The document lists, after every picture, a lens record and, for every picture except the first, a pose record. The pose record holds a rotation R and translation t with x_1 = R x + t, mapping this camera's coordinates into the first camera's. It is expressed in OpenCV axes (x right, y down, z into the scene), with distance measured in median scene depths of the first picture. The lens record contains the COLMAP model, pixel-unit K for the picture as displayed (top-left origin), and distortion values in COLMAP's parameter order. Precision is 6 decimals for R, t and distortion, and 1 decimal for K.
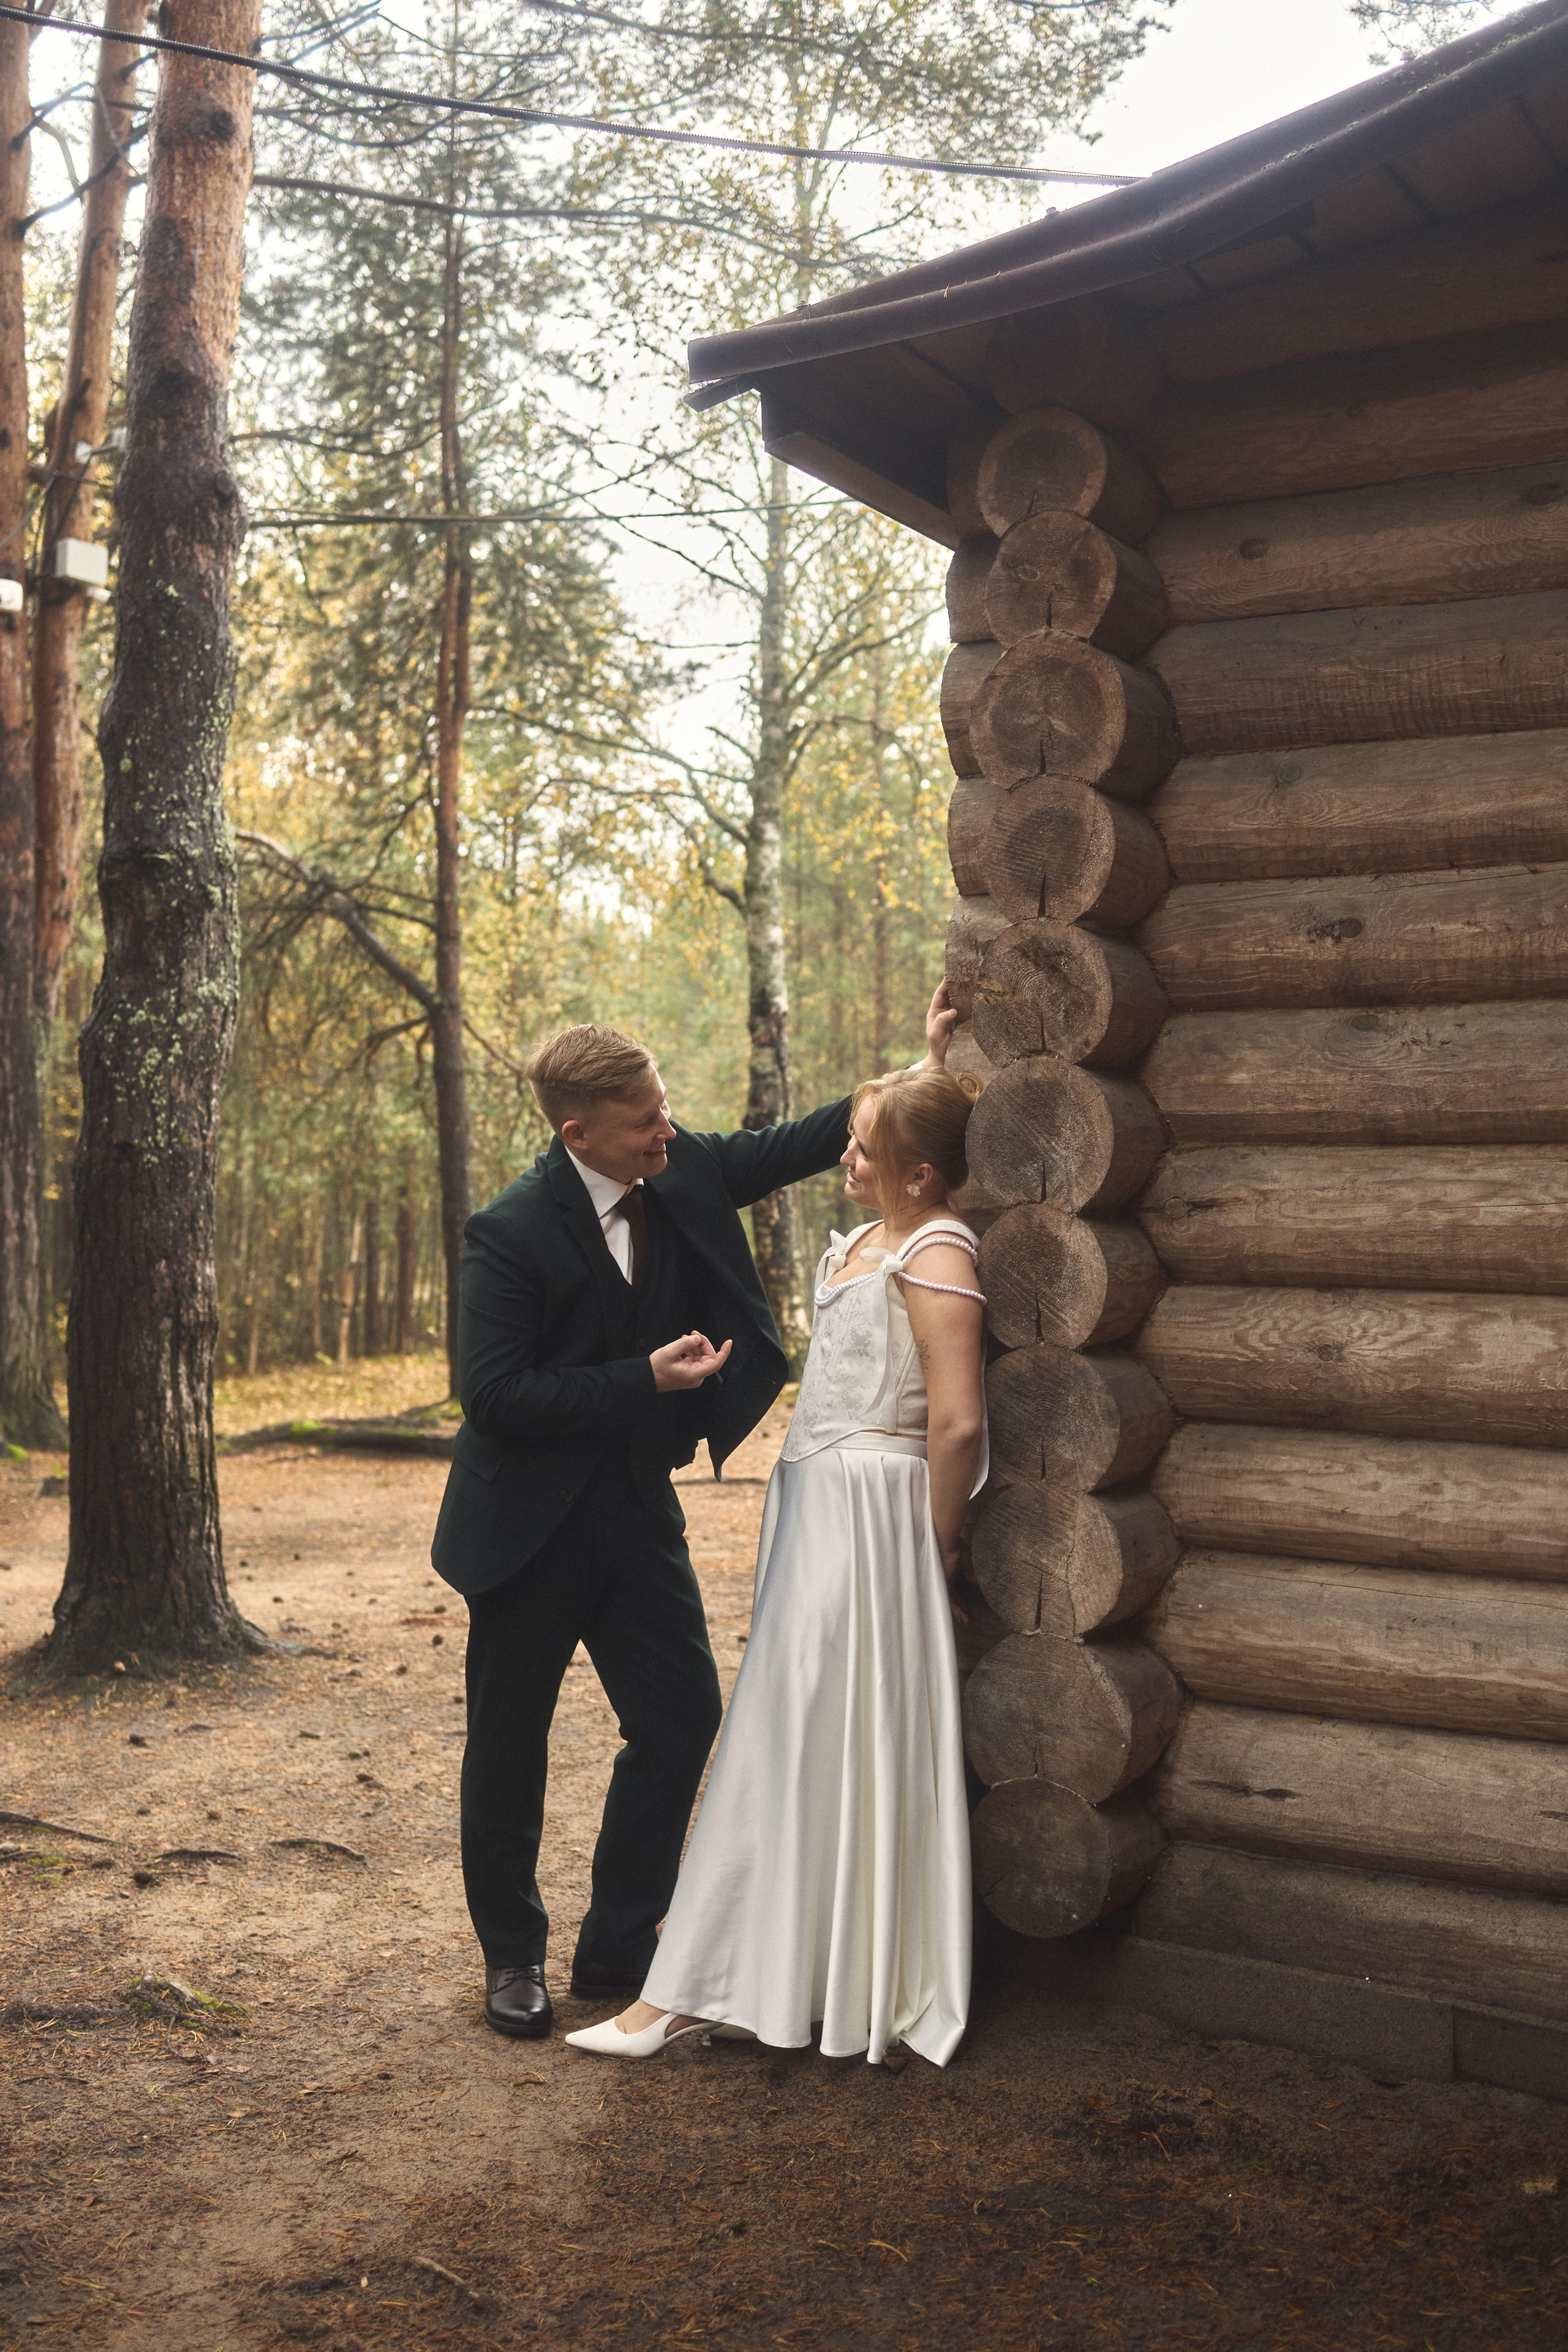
lens RADIAL K [[2381.3, 0, 784.0], [0, 2381.3, 1176.0], [0, 0, 1]] dist [-0.057615, 0.011064]
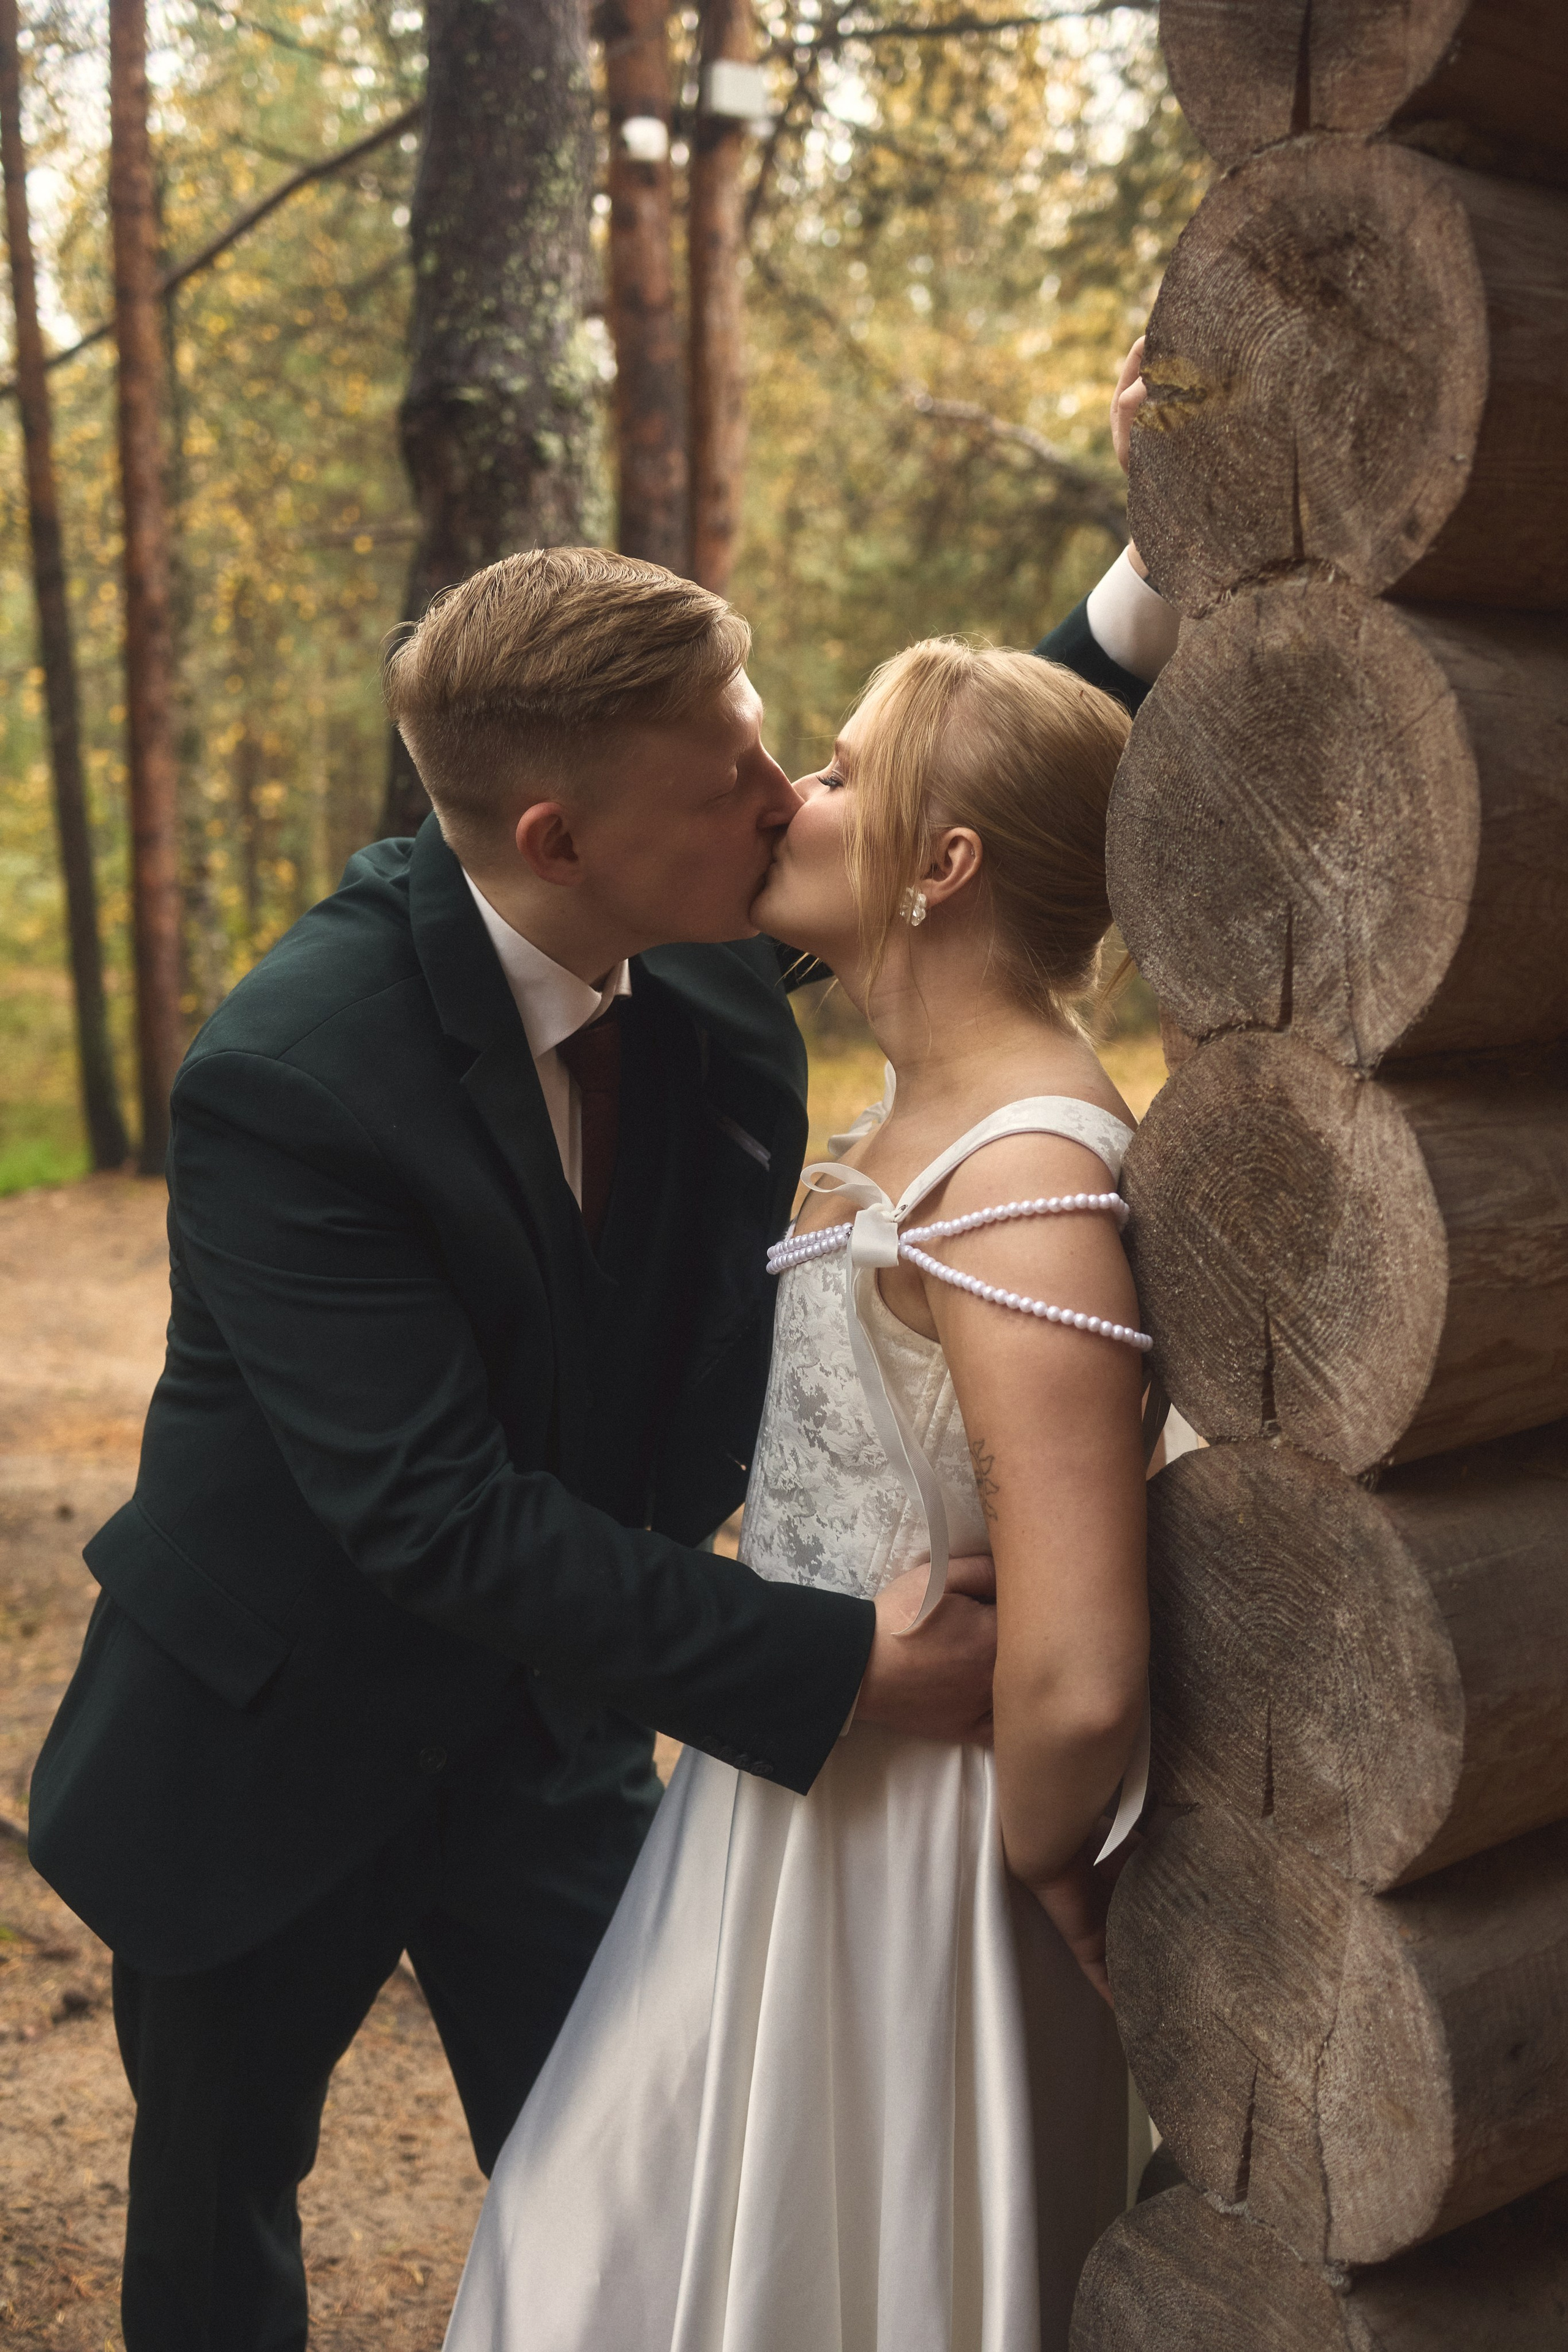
lens RADIAL K [[2381.3, 0, 784.0], [0, 2381.3, 1176.0], [0, 0, 1]] dist [-0.057615, 0.011064]
pose [[0.921043, 0.052191, -0.385948, 0.173912], [0.004736, 0.989406, 0.145098, -0.016924], [0.389432, -0.135469, 0.911038, 0.670744]]
